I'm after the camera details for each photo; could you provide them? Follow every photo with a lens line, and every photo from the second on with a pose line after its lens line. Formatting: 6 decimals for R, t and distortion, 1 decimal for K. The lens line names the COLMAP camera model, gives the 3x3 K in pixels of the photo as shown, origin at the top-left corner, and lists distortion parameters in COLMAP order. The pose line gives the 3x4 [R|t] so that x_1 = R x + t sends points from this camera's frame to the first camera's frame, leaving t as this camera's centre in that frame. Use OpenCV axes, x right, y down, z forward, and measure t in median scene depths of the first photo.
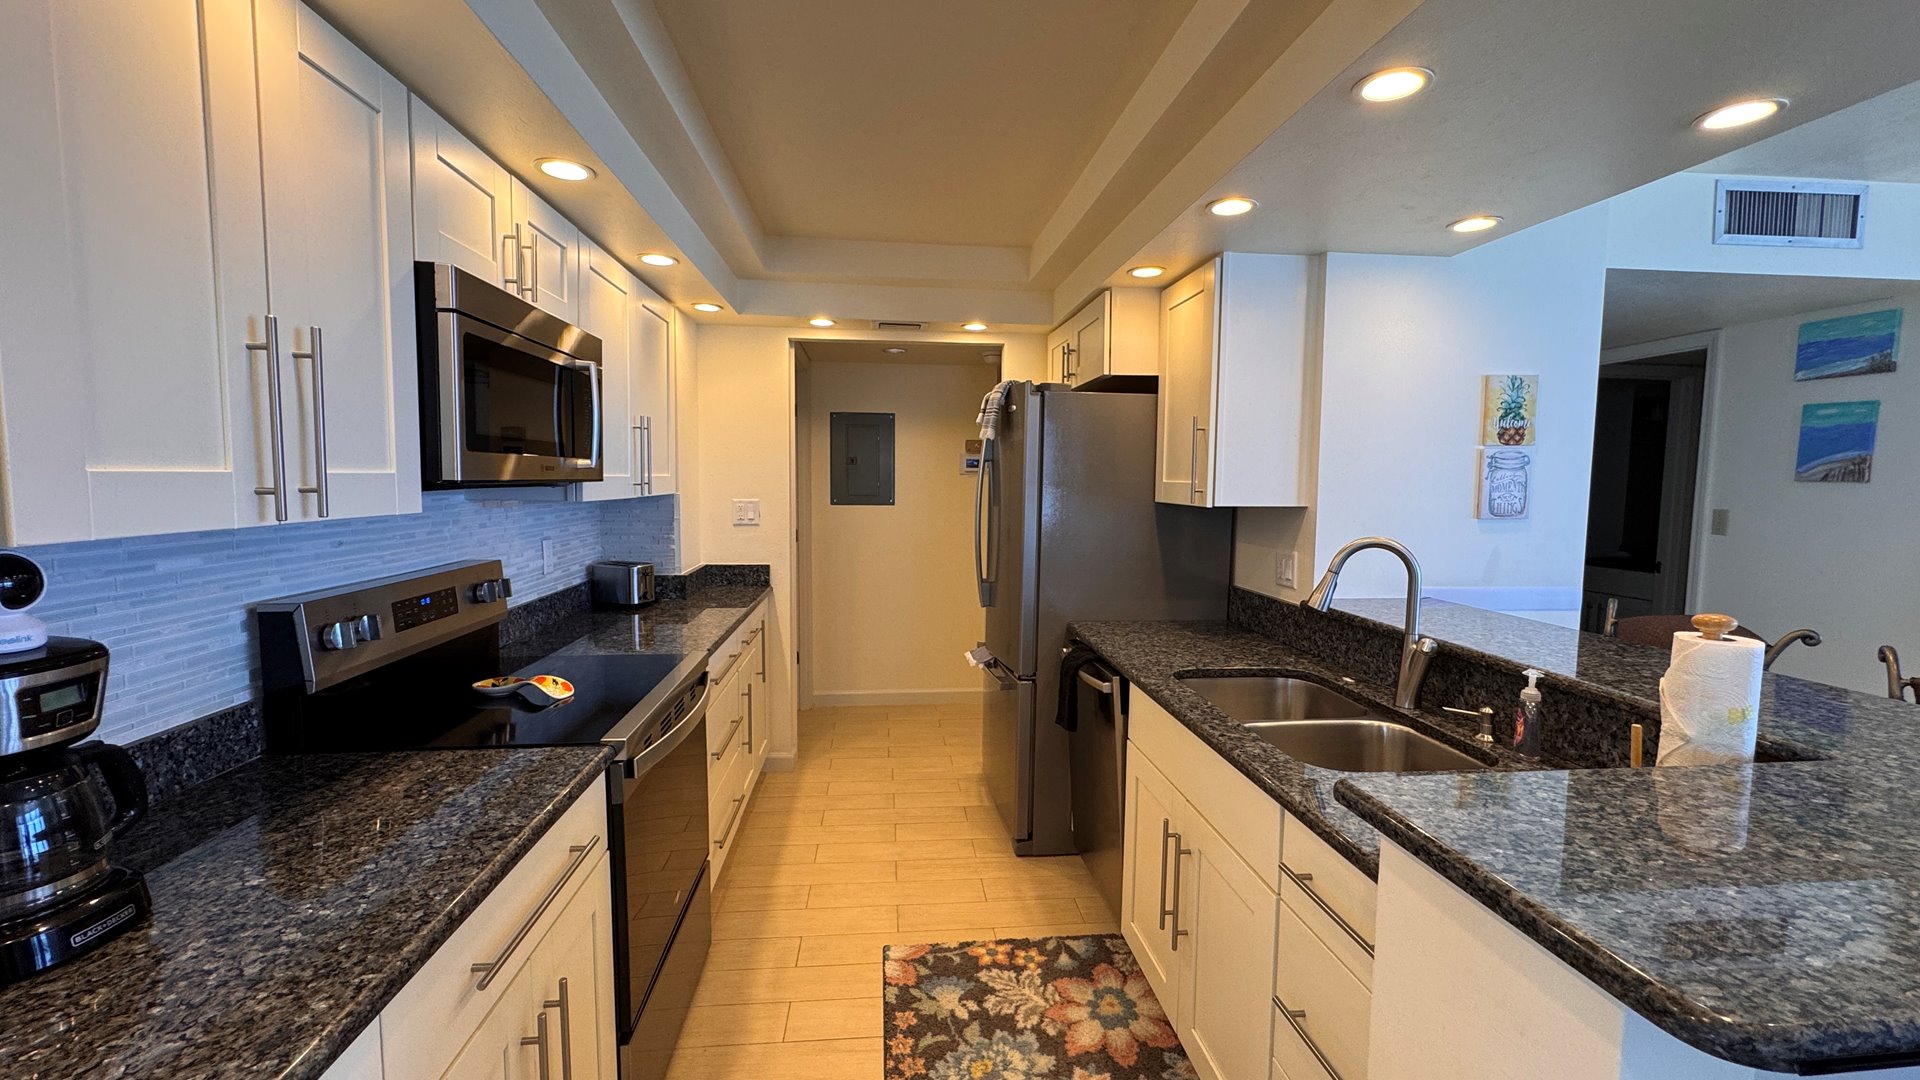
lens RADIAL K [[784.9, 0, 959.4], [0, 784.9, 539.2], [0, 0, 1]] dist [-0.002142, -0.000173]
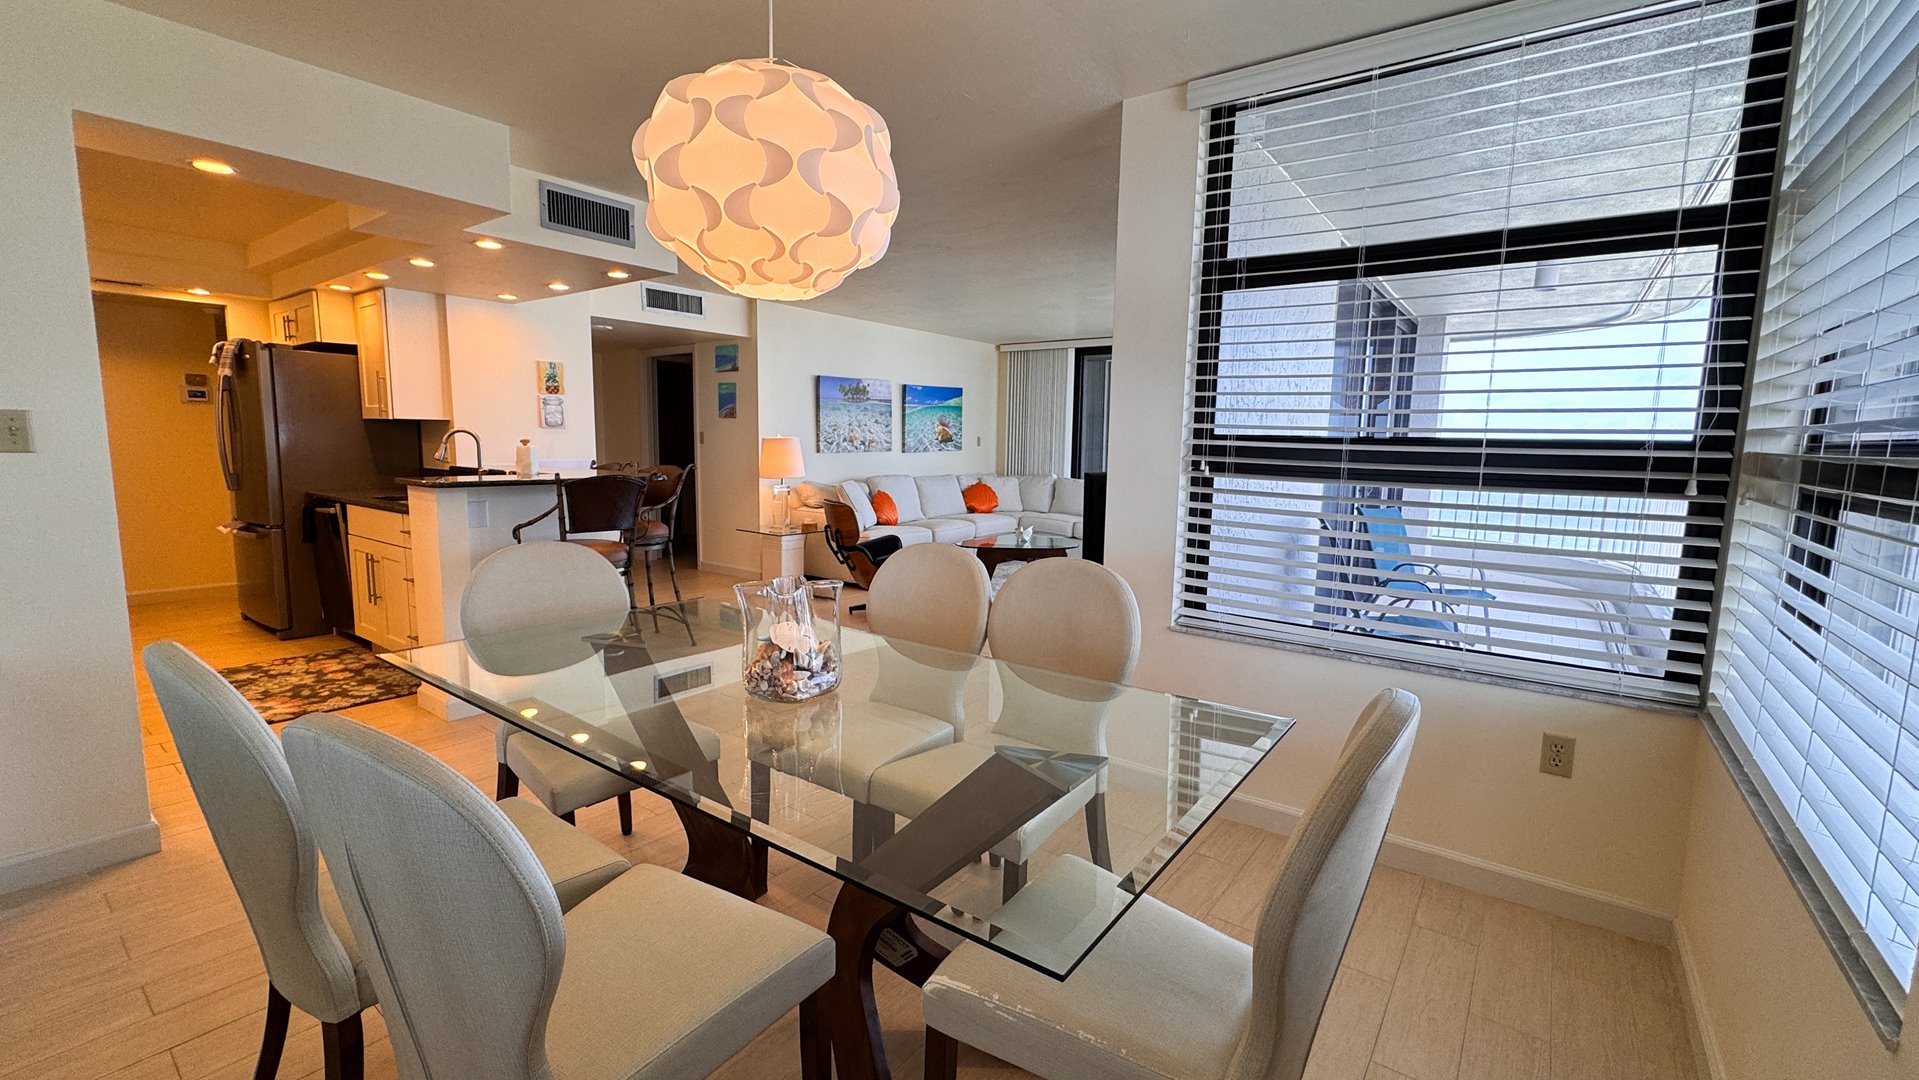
lens RADIAL K [[784.5, 0, 957.2], [0, 784.5, 540.9], [0, 0, 1]] dist [-0.002142, -0.000173]
pose [[0.678851, -0.088800, 0.728887, -0.144839], [0.044830, 0.995821, 0.079567, 0.143917], [-0.732907, -0.021338, 0.679995, -1.151001]]
